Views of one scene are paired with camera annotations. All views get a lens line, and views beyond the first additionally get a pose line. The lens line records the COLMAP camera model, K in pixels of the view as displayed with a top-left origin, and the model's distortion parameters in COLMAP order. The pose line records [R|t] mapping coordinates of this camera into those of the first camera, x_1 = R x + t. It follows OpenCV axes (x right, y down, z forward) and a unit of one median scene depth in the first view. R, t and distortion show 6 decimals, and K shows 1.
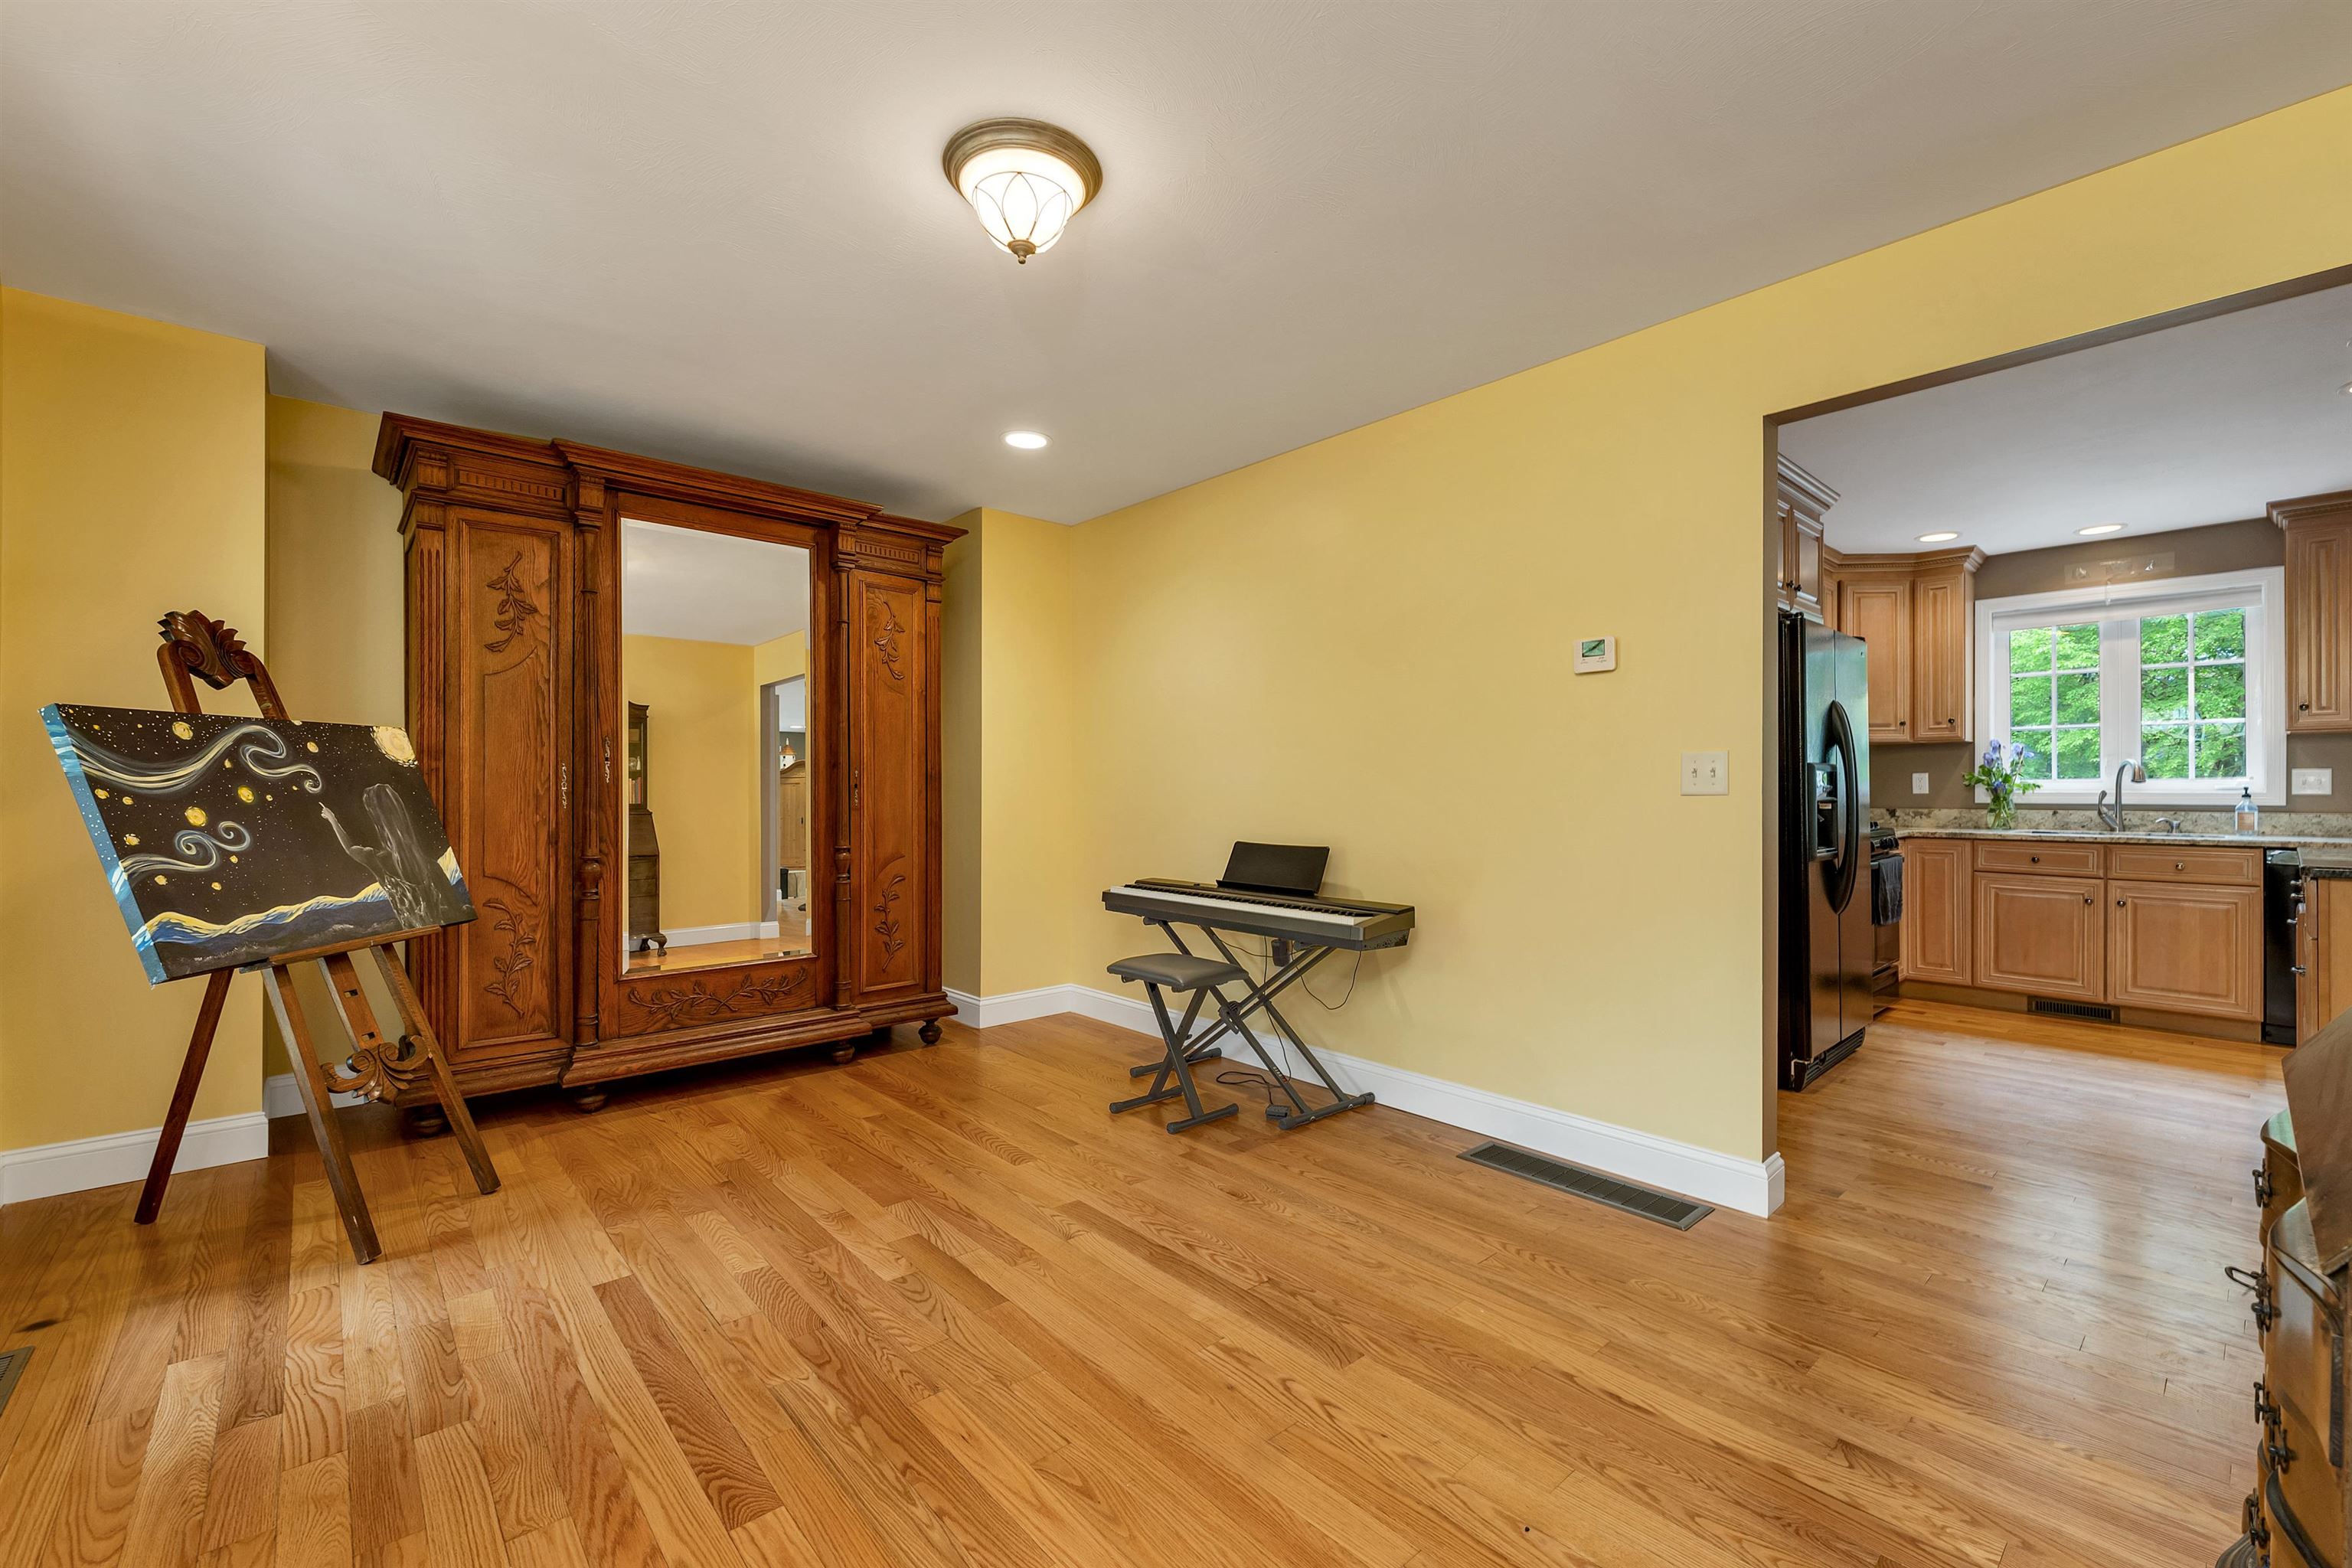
lens RADIAL K [[972.3, 0, 1172.3], [0, 972.3, 786.7], [0, 0, 1]] dist [0.000536, -0.000336]
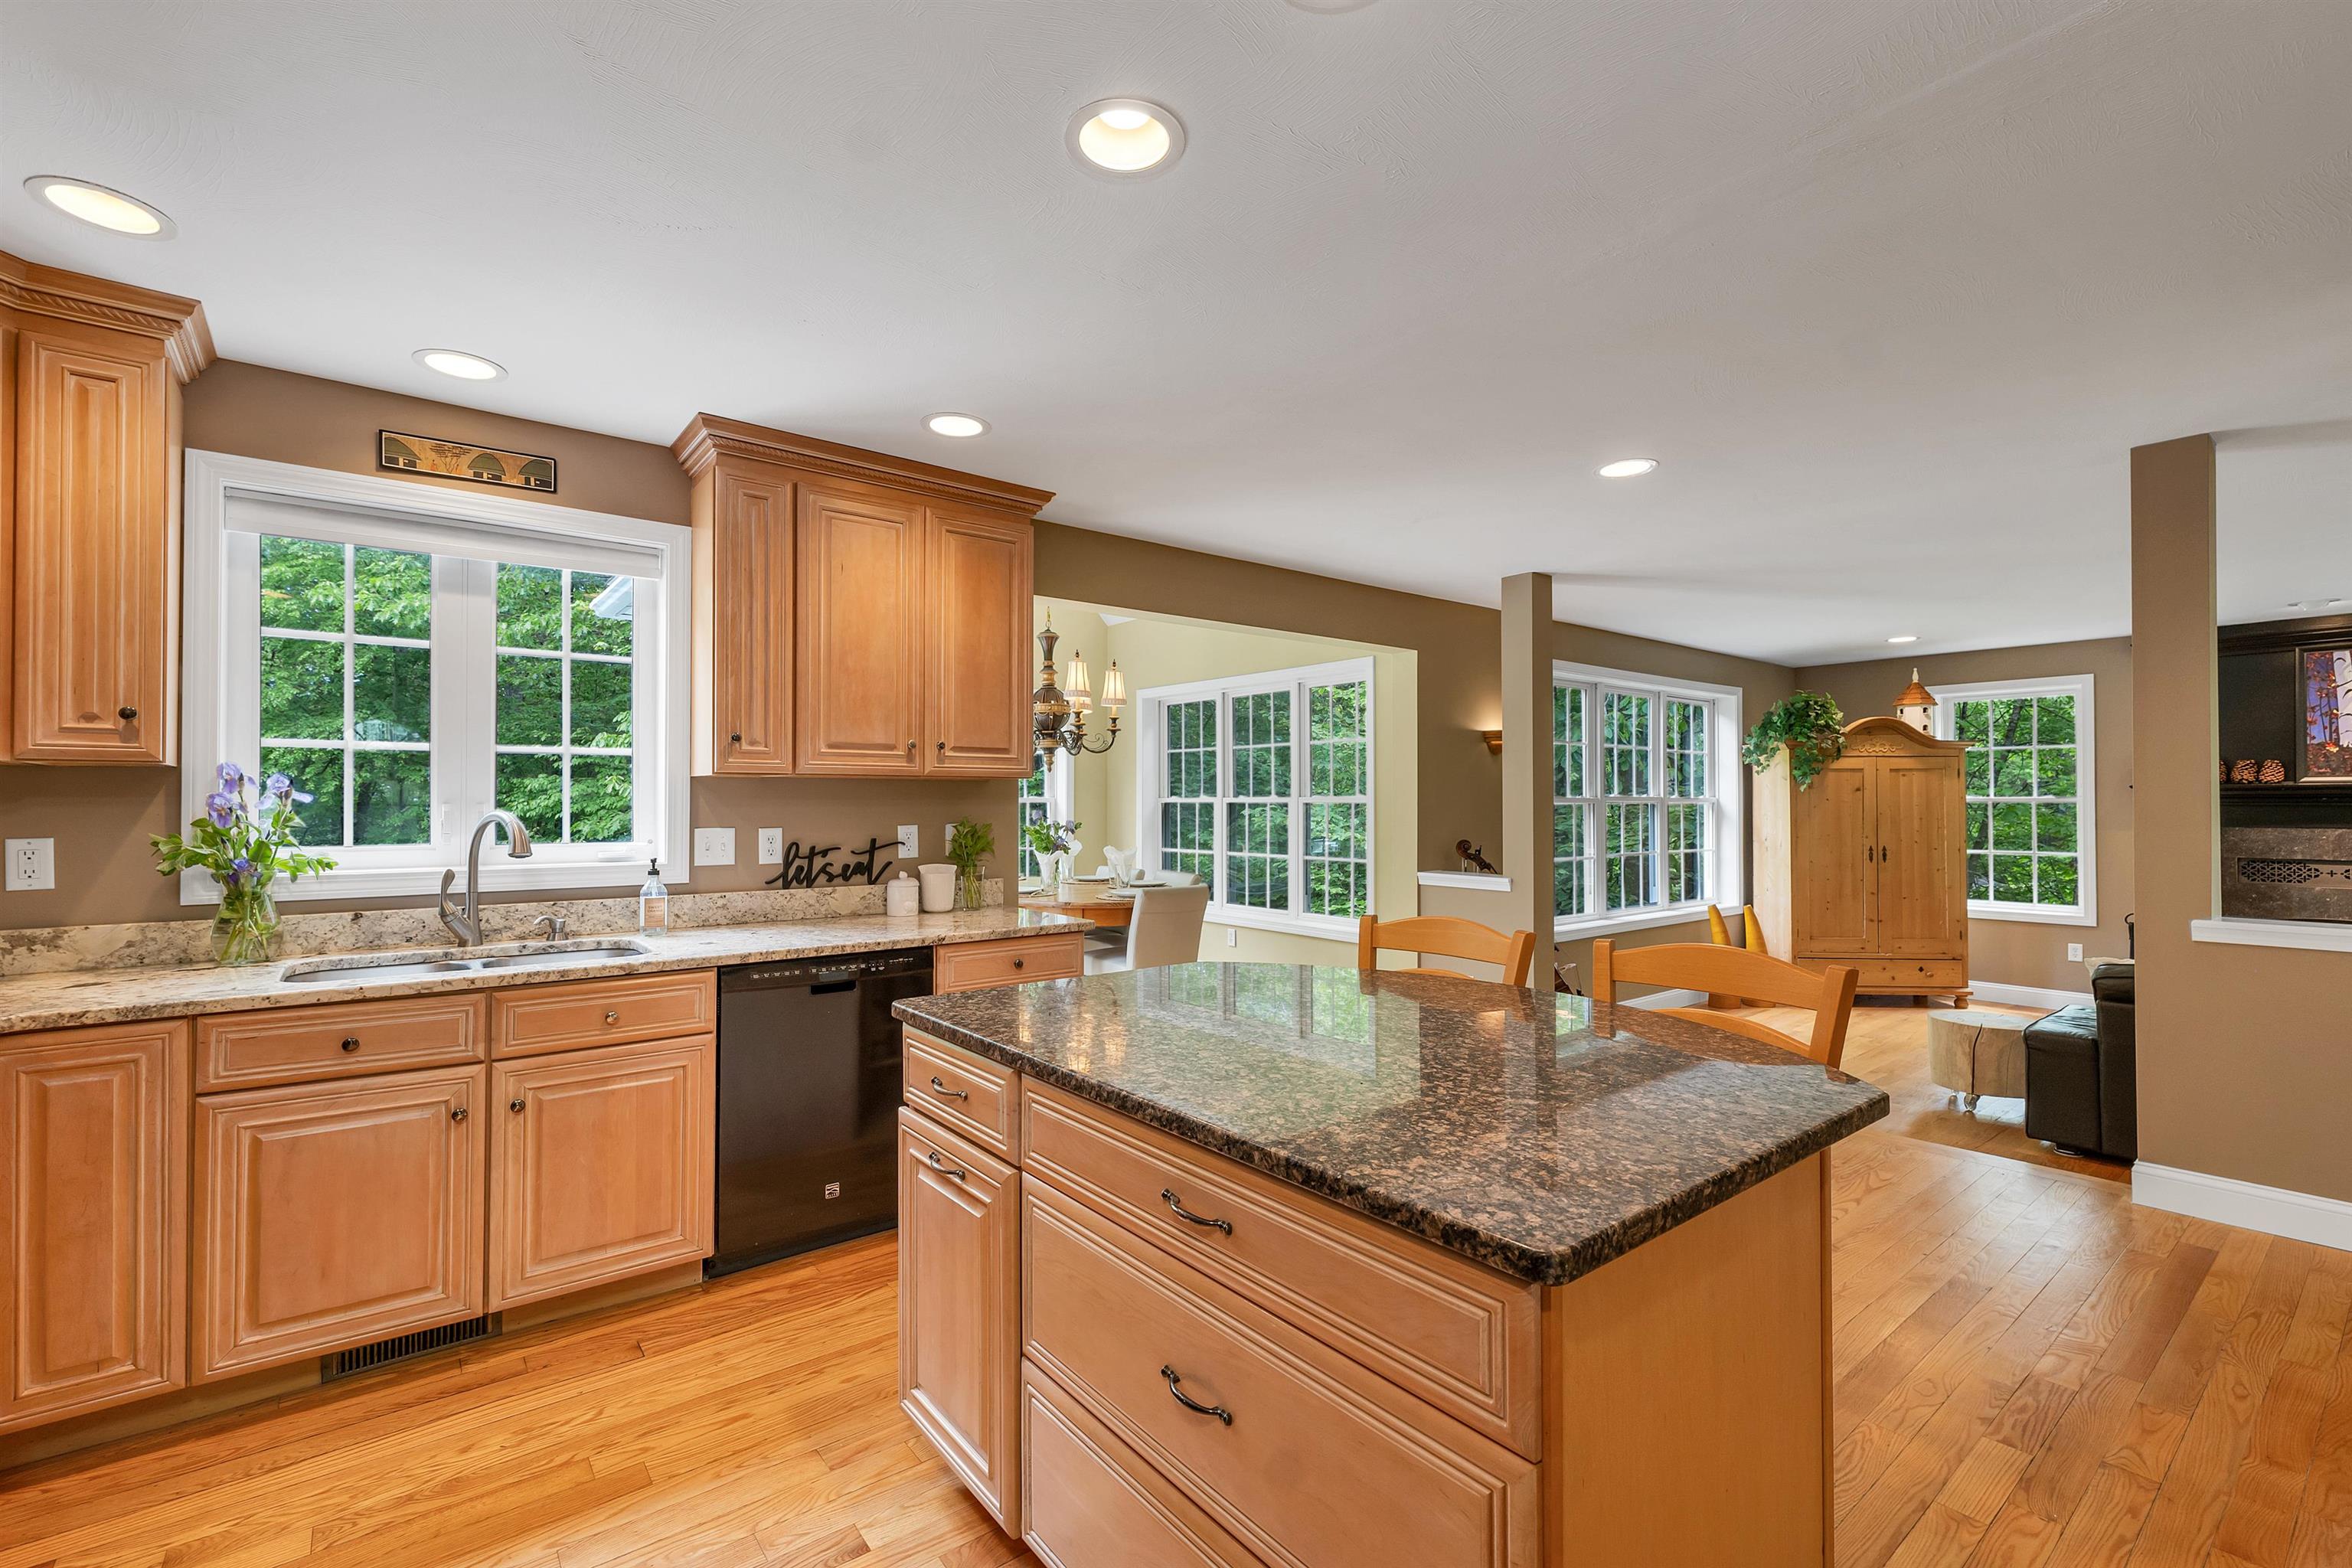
lens RADIAL K [[999.5, 0, 1165.5], [0, 999.5, 793.4], [0, 0, 1]] dist [0.004638, 0.000070]
pose [[0.054417, 0.005339, 0.998504, 0.420889], [-0.005293, 0.999973, -0.005059, -0.035994], [-0.998504, -0.005010, 0.054444, 0.563774]]
